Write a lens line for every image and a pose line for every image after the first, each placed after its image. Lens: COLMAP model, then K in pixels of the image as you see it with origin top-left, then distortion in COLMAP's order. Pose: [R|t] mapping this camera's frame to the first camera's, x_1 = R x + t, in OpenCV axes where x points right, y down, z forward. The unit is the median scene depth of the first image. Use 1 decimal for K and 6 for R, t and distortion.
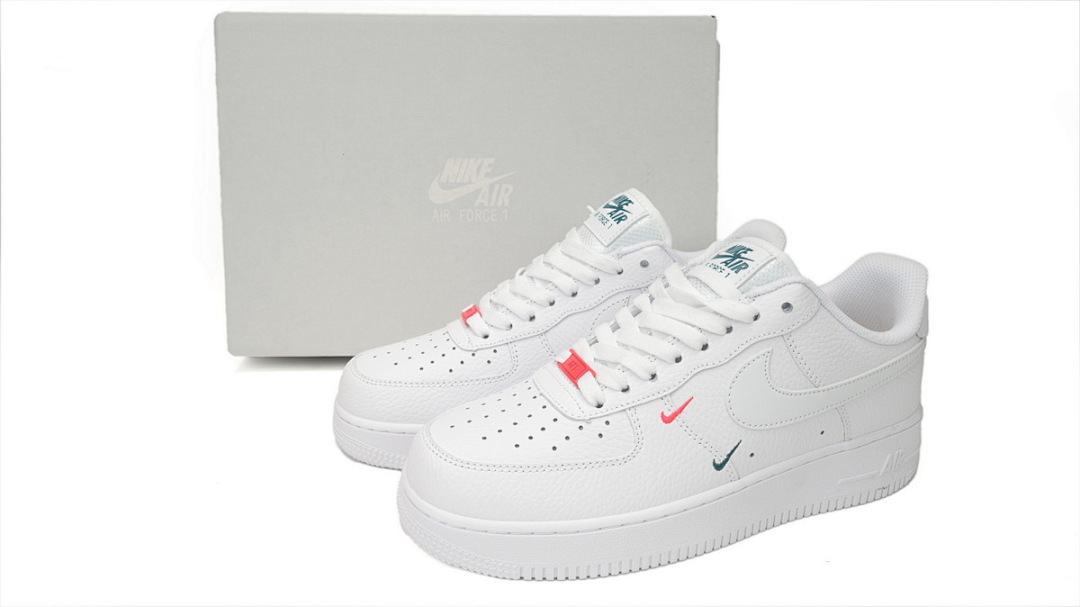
lens RADIAL K [[742.0, 0, 539.3], [0, 742.0, 300.9], [0, 0, 1]] dist [0.011585, 0.001234]
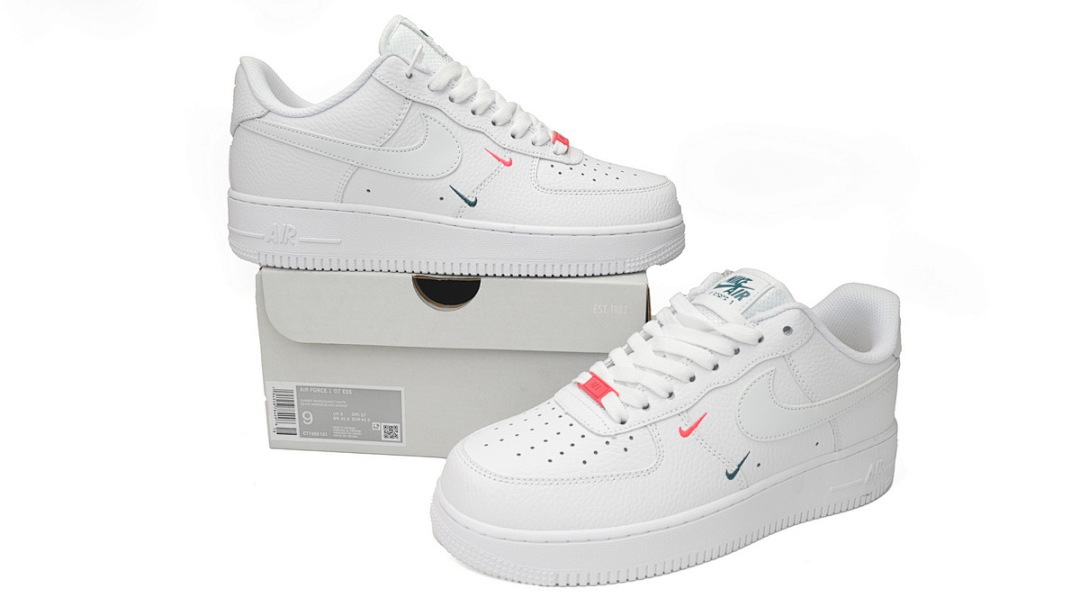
lens RADIAL K [[742.0, 0, 542.7], [0, 742.0, 302.4], [0, 0, 1]] dist [0.011585, 0.001234]
pose [[0.996139, -0.004965, 0.087649, -0.129325], [0.009084, 0.998870, -0.046655, 0.014970], [-0.087318, 0.047271, 0.995058, -0.080683]]
